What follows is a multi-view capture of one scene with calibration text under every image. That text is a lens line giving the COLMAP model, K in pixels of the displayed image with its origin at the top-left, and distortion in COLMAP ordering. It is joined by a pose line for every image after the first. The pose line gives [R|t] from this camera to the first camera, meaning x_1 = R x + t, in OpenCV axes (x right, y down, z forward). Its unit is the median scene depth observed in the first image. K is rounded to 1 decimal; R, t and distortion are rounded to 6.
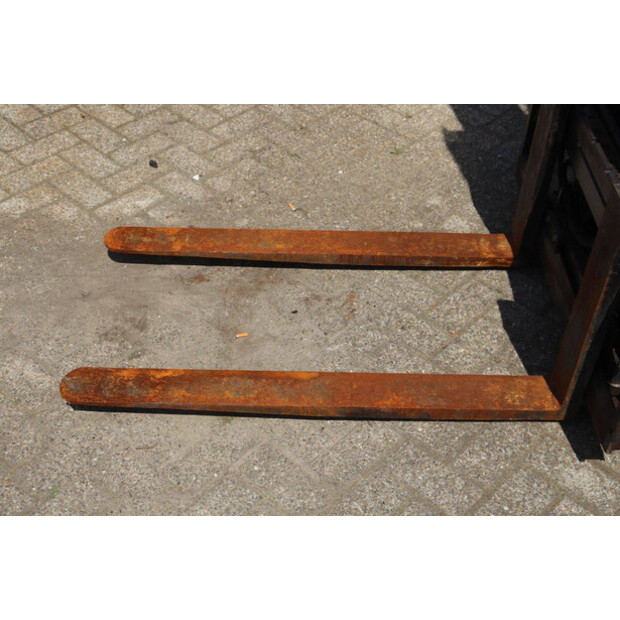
lens RADIAL K [[803.4, 0, 298.9], [0, 803.4, 307.8], [0, 0, 1]] dist [0.045101, 0.023731]
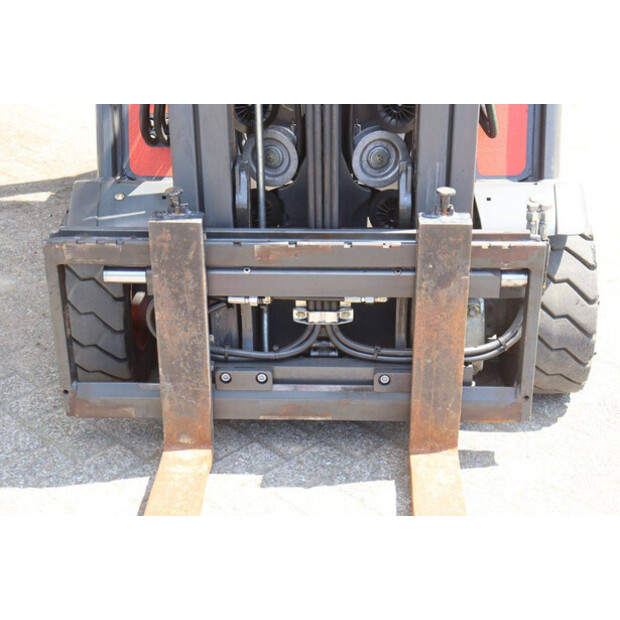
lens RADIAL K [[1074.4, 0, 310.0], [0, 1074.4, 310.0], [0, 0, 1]] dist [0.125588, 0.071116]
pose [[0.017803, -0.446731, 0.894491, -0.633800], [0.687040, 0.655431, 0.313665, -0.422712], [-0.726401, 0.608967, 0.318591, 0.486255]]
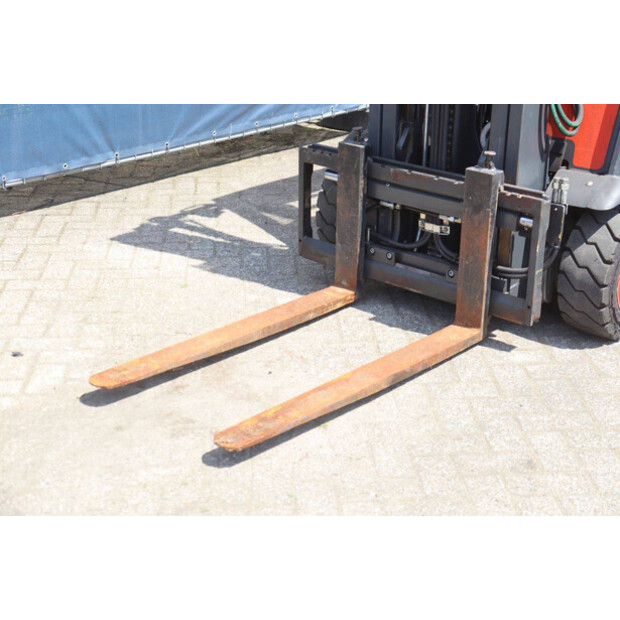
lens RADIAL K [[1111.9, 0, 309.7], [0, 1111.9, 293.4], [0, 0, 1]] dist [0.188591, 0.131900]
pose [[0.660772, -0.260901, 0.703783, -1.072255], [0.505436, 0.847856, -0.160236, 0.194633], [-0.554901, 0.461596, 0.692108, -0.237615]]
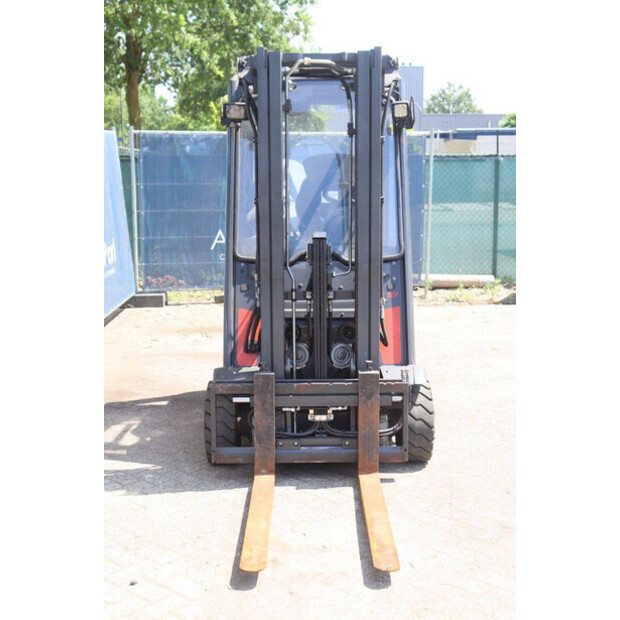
lens RADIAL K [[889.7, 0, 310.0], [0, 889.7, 310.0], [0, 0, 1]] dist [0.075226, 0.080047]
pose [[-0.030293, -0.154160, 0.987581, -1.751257], [0.685026, 0.716308, 0.132827, -0.561781], [-0.727889, 0.680543, 0.083904, 0.484178]]
